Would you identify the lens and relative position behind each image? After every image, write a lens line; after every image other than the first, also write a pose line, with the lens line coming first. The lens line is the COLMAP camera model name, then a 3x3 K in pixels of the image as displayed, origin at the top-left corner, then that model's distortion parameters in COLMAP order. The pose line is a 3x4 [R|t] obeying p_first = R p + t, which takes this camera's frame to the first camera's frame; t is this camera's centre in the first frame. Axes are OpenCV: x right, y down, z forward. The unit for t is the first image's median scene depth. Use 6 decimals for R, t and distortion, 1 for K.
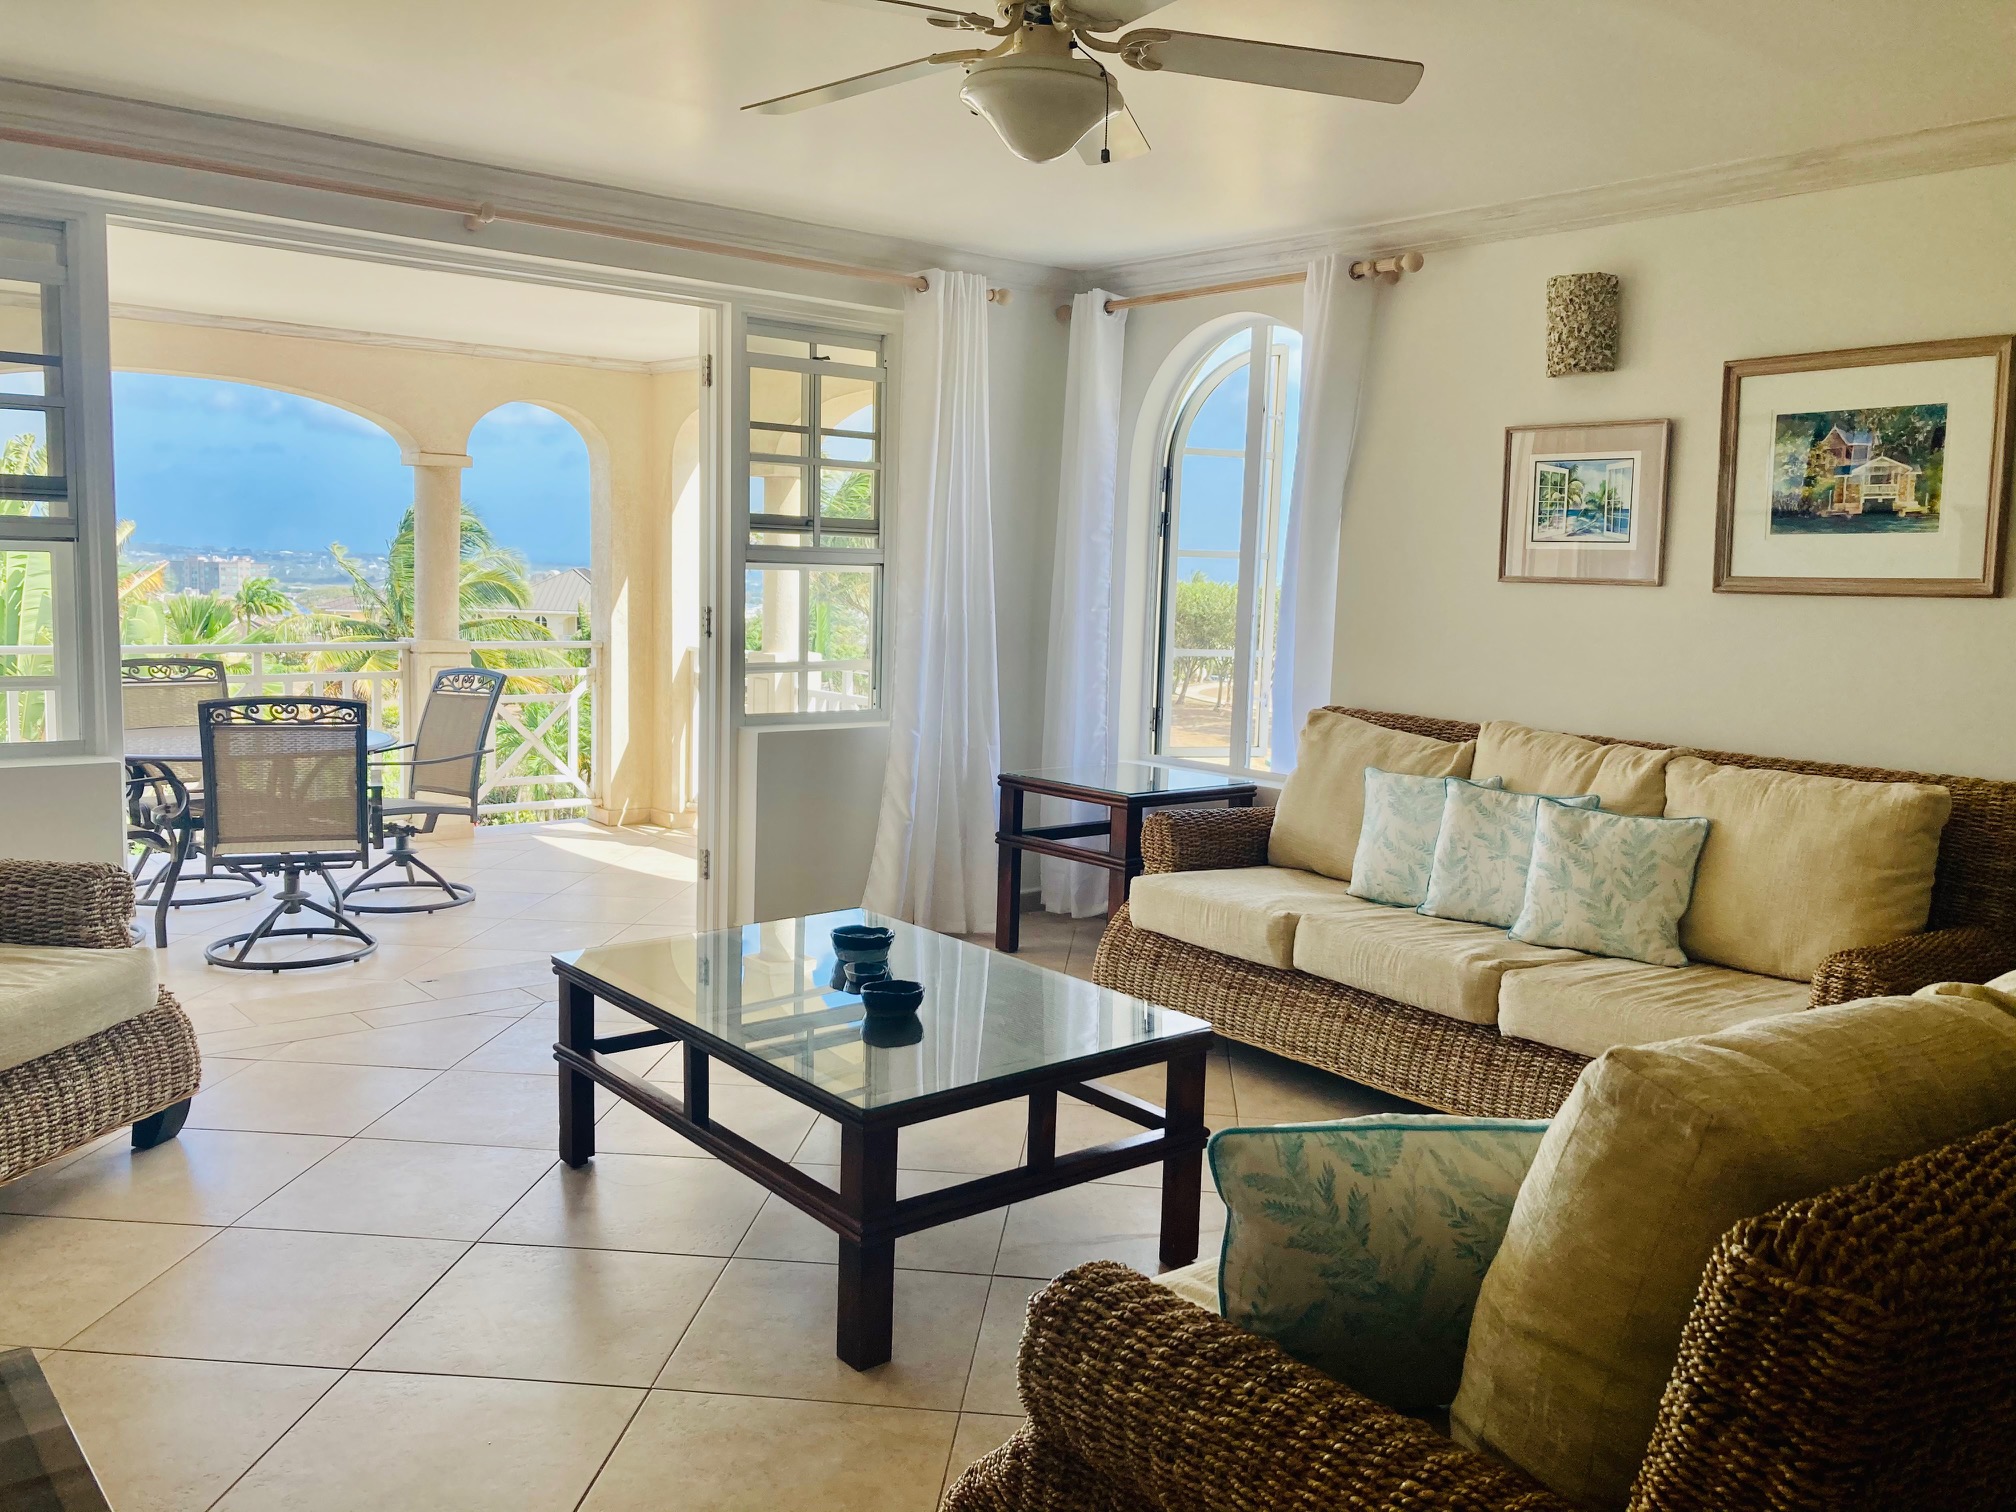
lens RADIAL K [[1666.1, 0, 1008.0], [0, 1666.1, 756.0], [0, 0, 1]] dist [-0.000973, -0.005920]
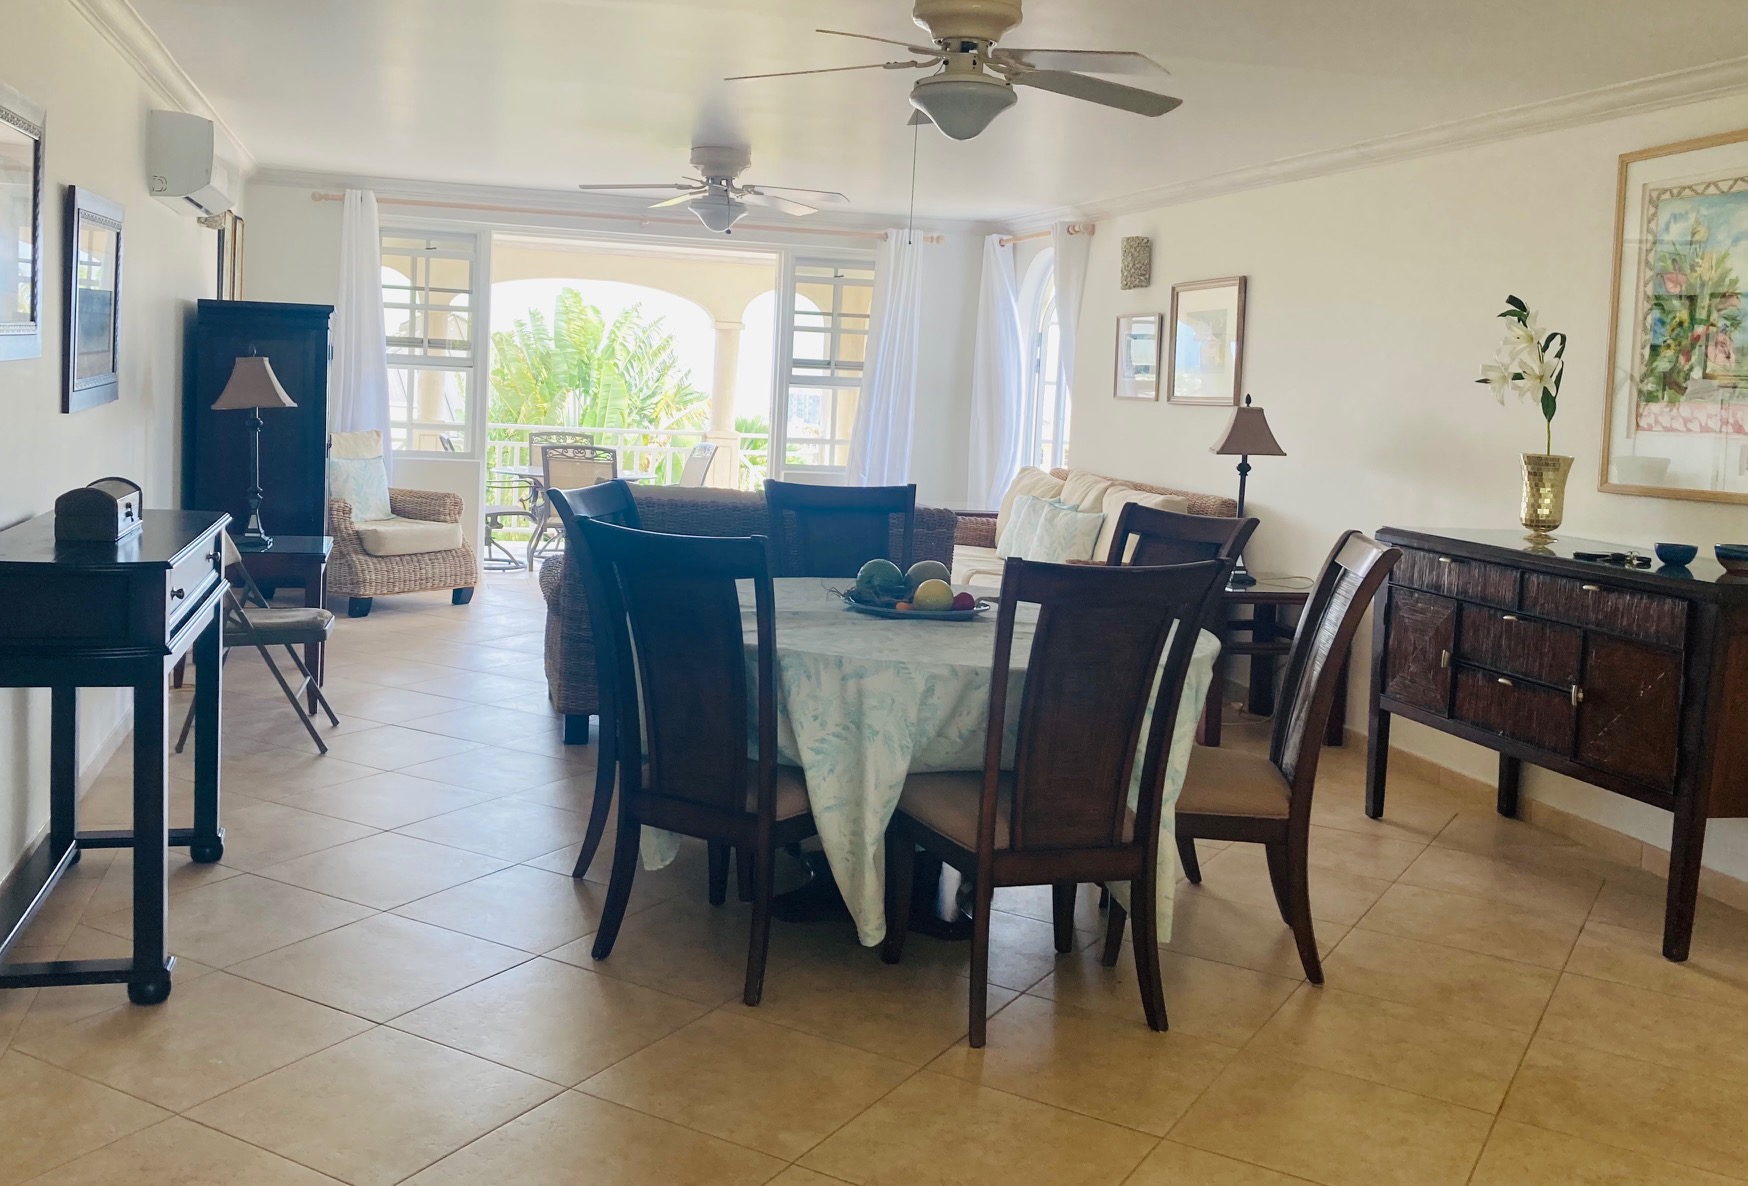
lens RADIAL K [[1675.8, 0, 874.0], [0, 1675.8, 593.0], [0, 0, 1]] dist [-0.005470, 0.004866]
pose [[0.907115, 0.065072, -0.415822, 0.762931], [-0.065773, 0.997754, 0.012655, 0.095341], [0.415712, 0.015870, 0.909358, -0.727776]]
